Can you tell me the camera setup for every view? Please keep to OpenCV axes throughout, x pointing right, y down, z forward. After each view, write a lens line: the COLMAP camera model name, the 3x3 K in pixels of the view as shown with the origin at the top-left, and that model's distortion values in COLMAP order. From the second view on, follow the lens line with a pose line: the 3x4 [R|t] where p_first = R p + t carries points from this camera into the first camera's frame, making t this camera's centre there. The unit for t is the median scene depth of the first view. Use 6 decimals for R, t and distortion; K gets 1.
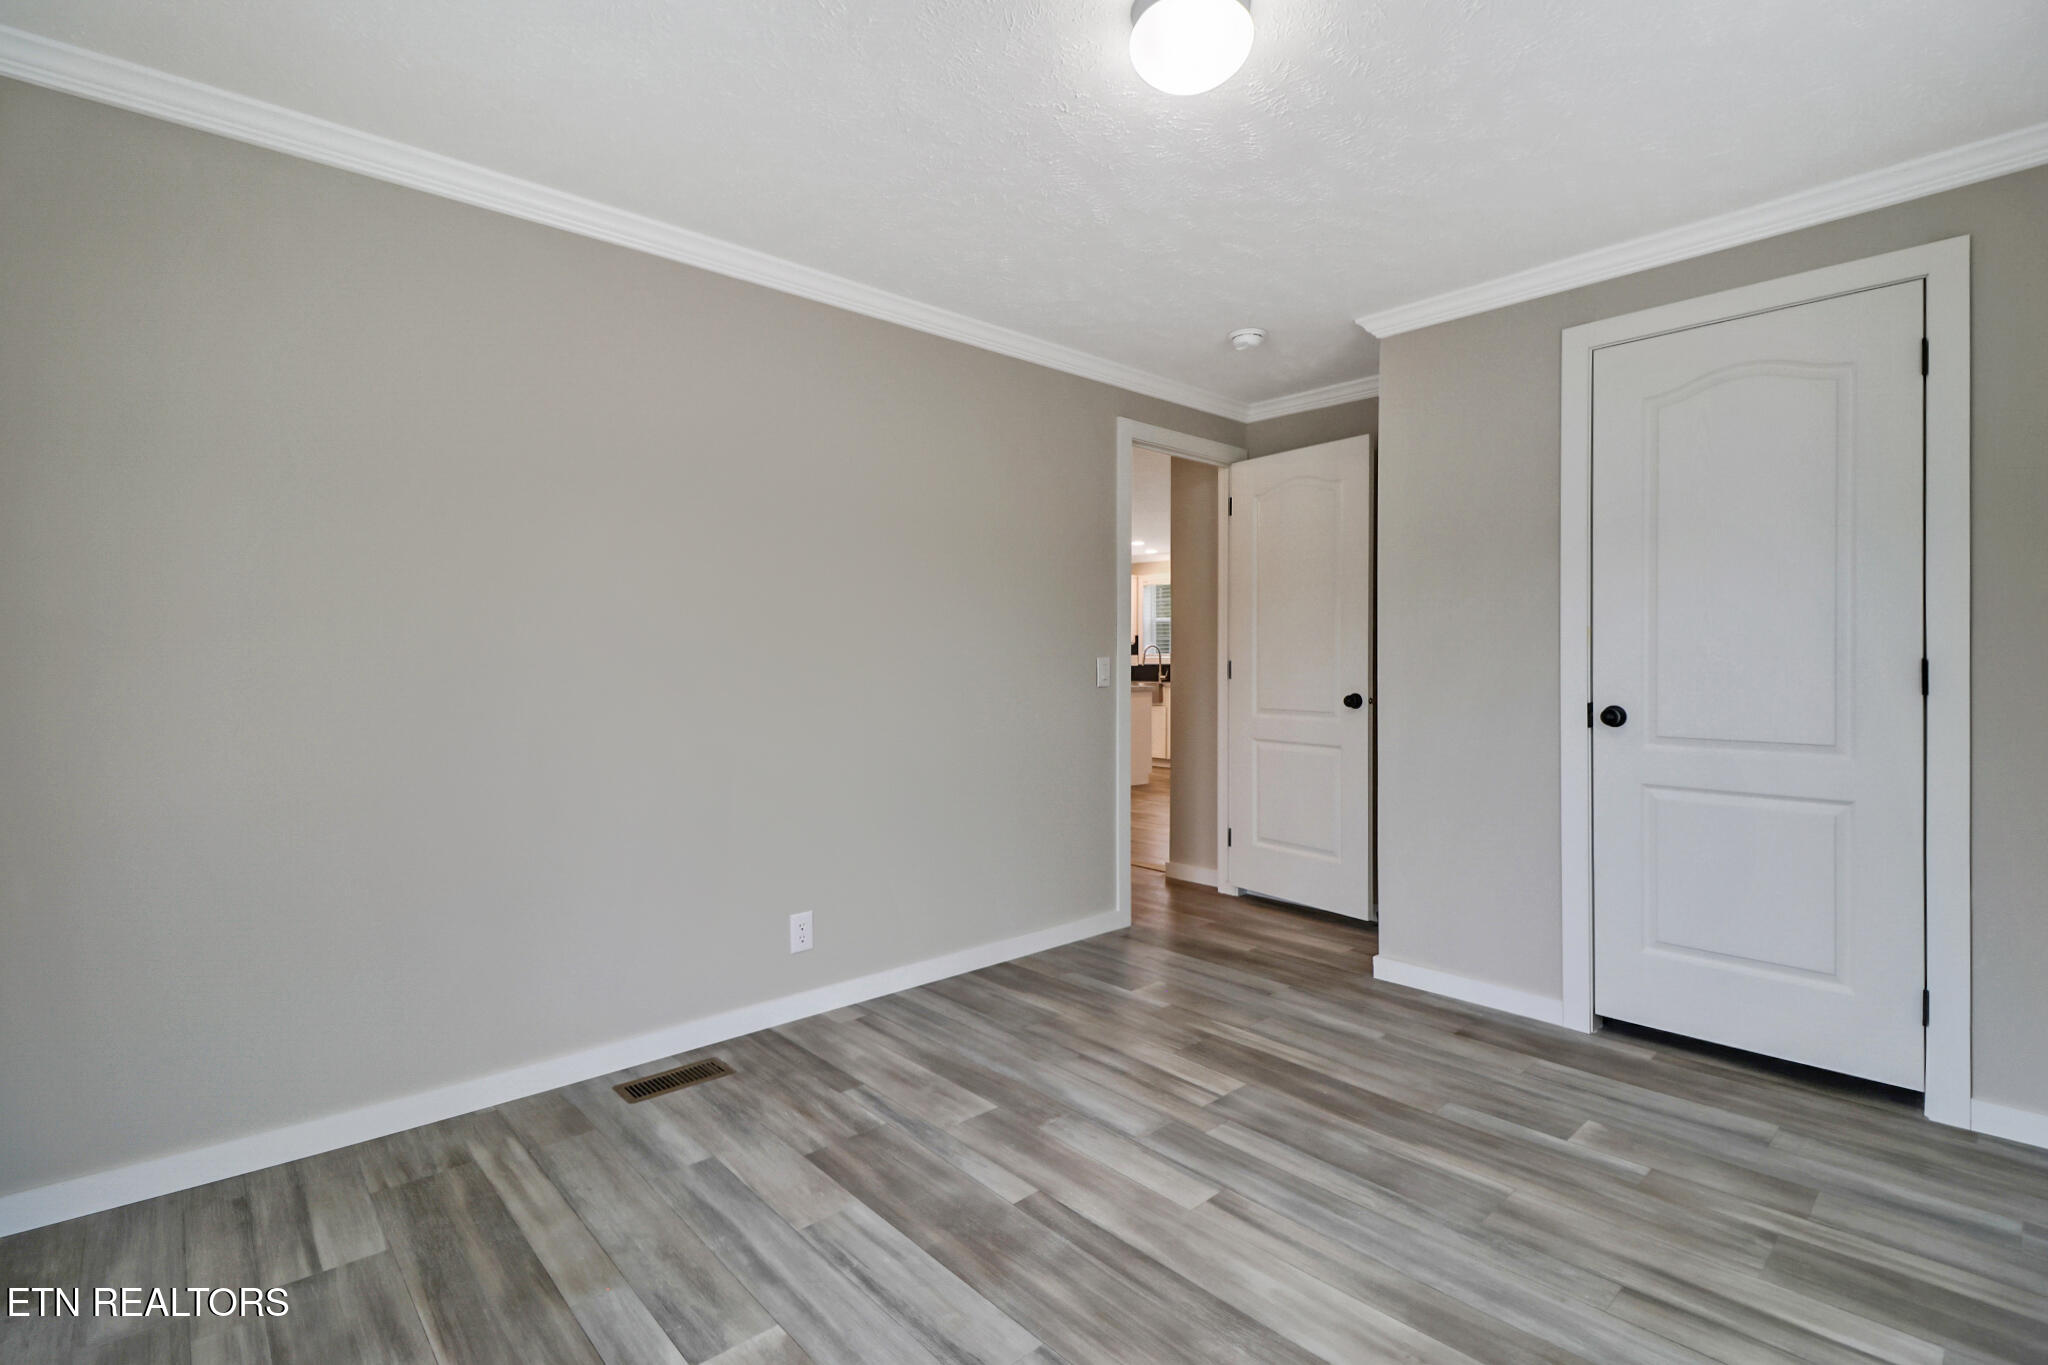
lens RADIAL K [[949.1, 0, 1027.9], [0, 949.1, 731.3], [0, 0, 1]] dist [0.001810, -0.011625]
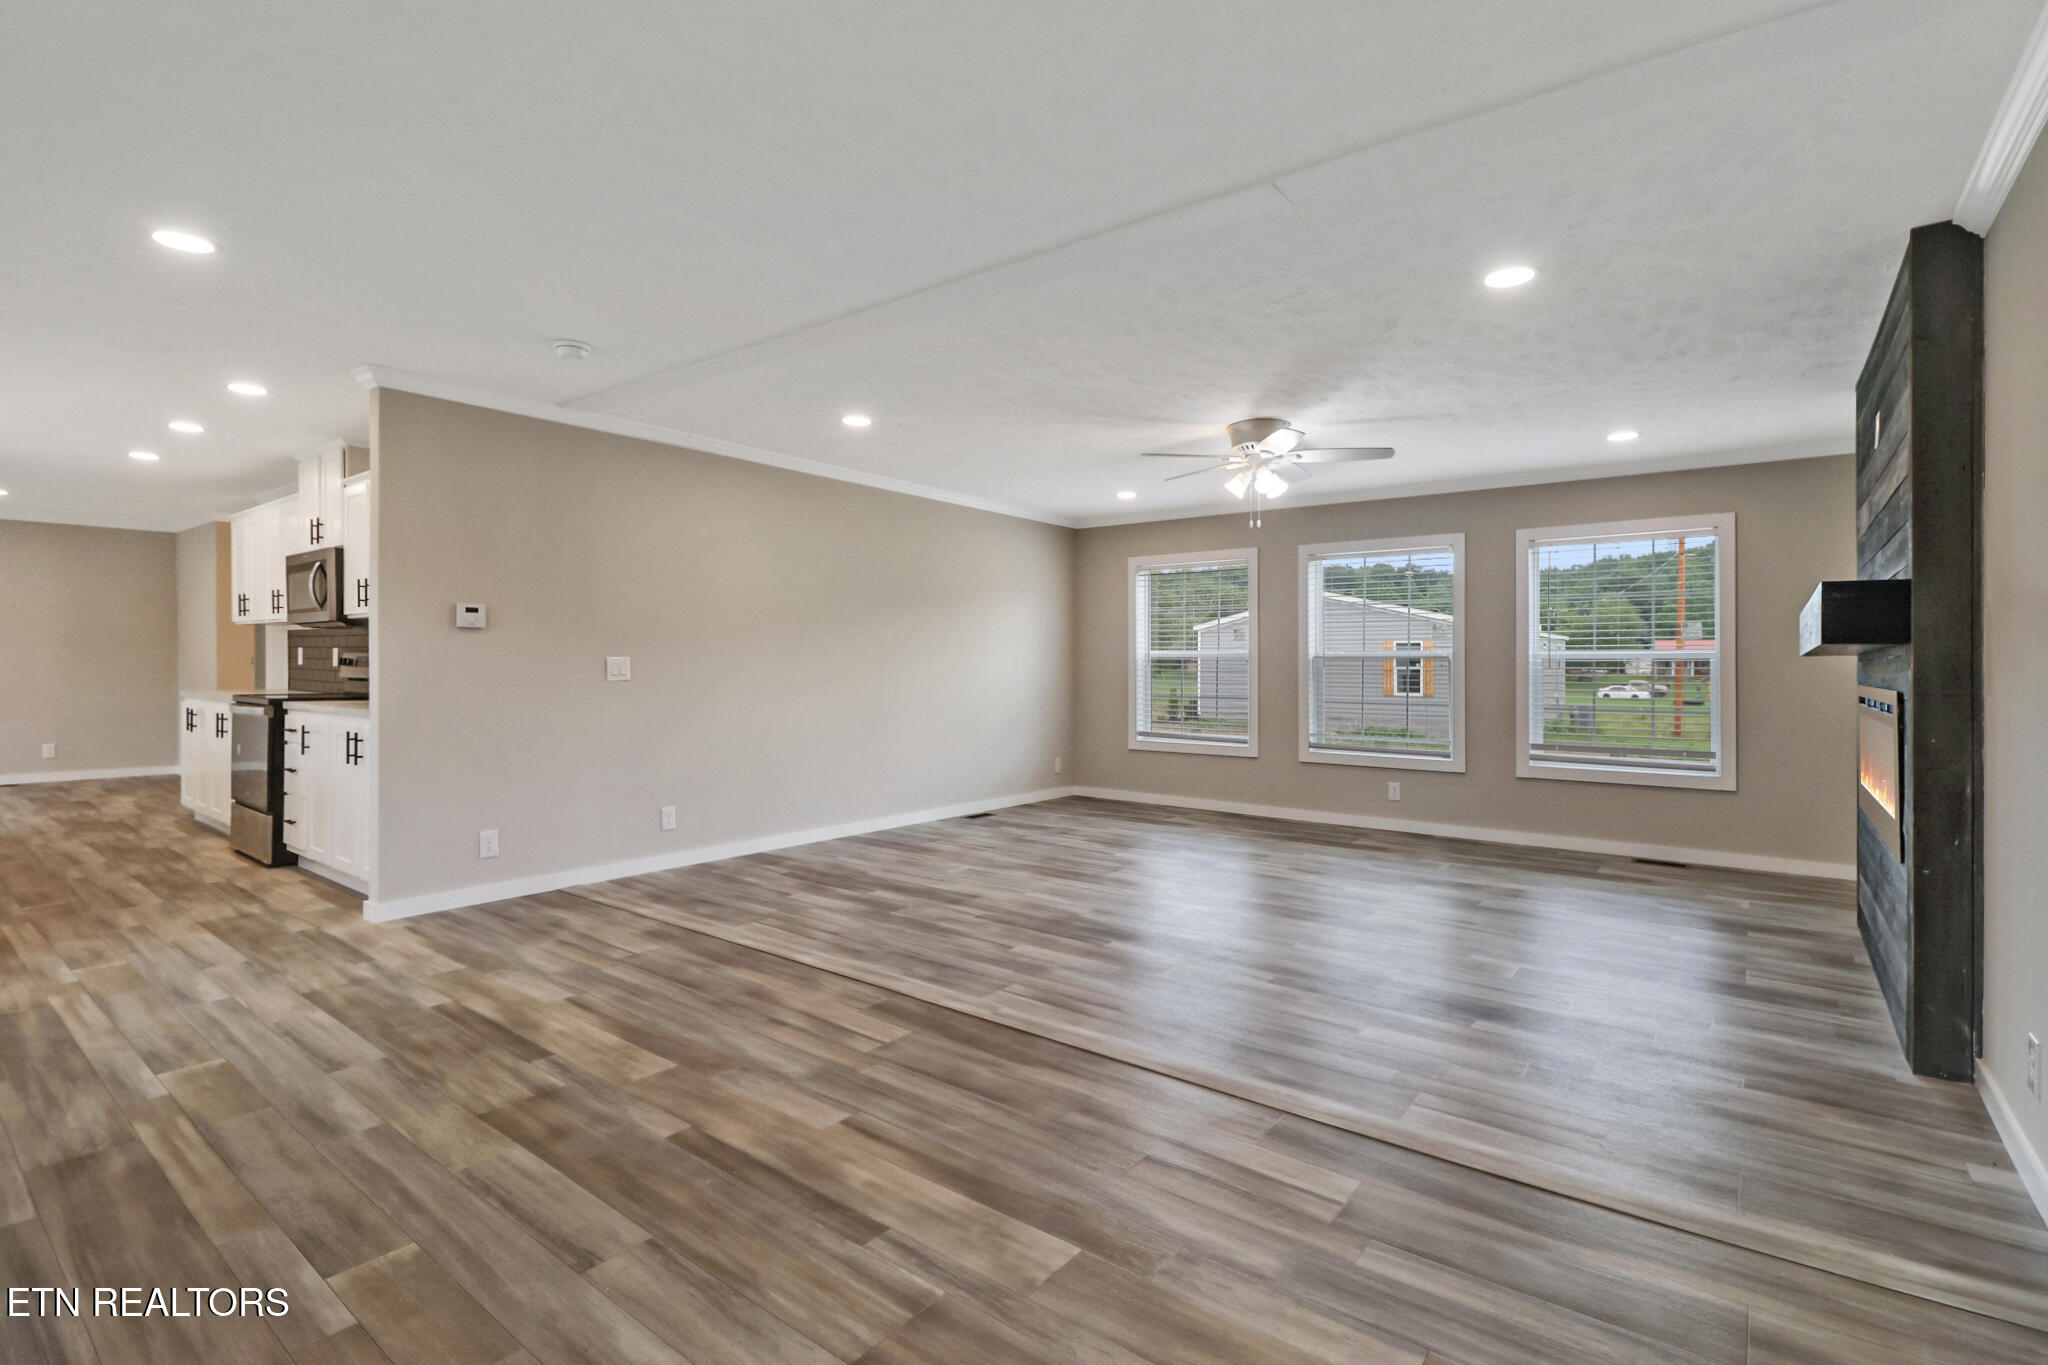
lens RADIAL K [[957.3, 0, 1035.2], [0, 957.3, 664.5], [0, 0, 1]] dist [-0.010819, -0.007950]
pose [[0.983602, 0.003002, 0.180329, 0.208207], [0.009954, 0.997434, -0.070900, 0.016572], [-0.180079, 0.071532, 0.981048, -0.233601]]
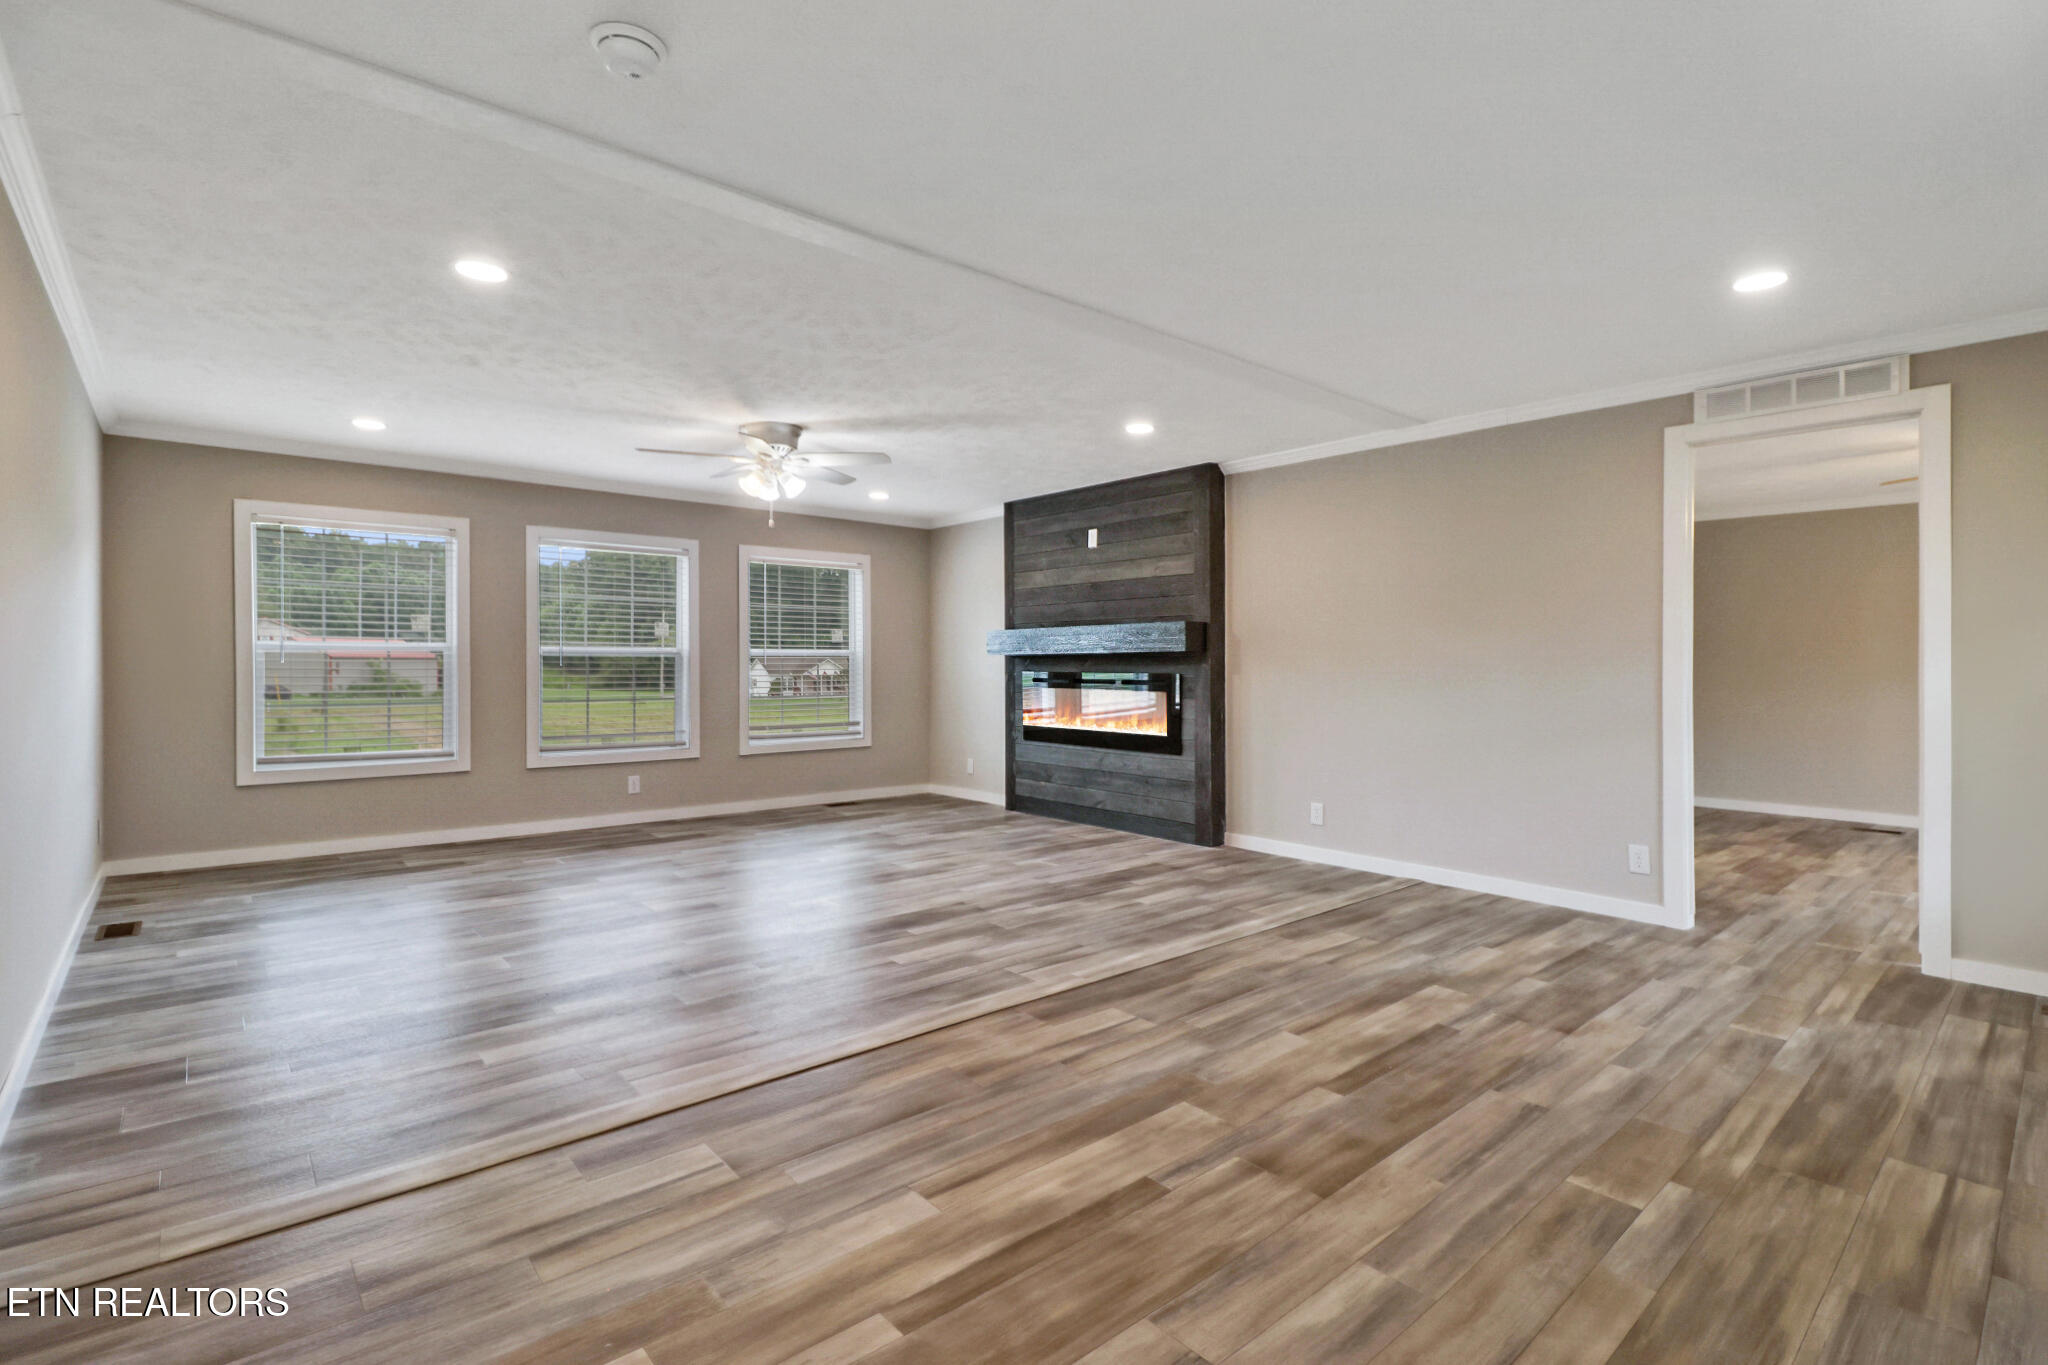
lens RADIAL K [[944.9, 0, 1015.2], [0, 944.9, 727.7], [0, 0, 1]] dist [-0.013635, 0.000436]
pose [[0.032092, -0.071549, 0.996921, -1.203911], [0.069231, 0.995198, 0.069196, -0.103808], [-0.997084, 0.066797, 0.036891, 1.314769]]
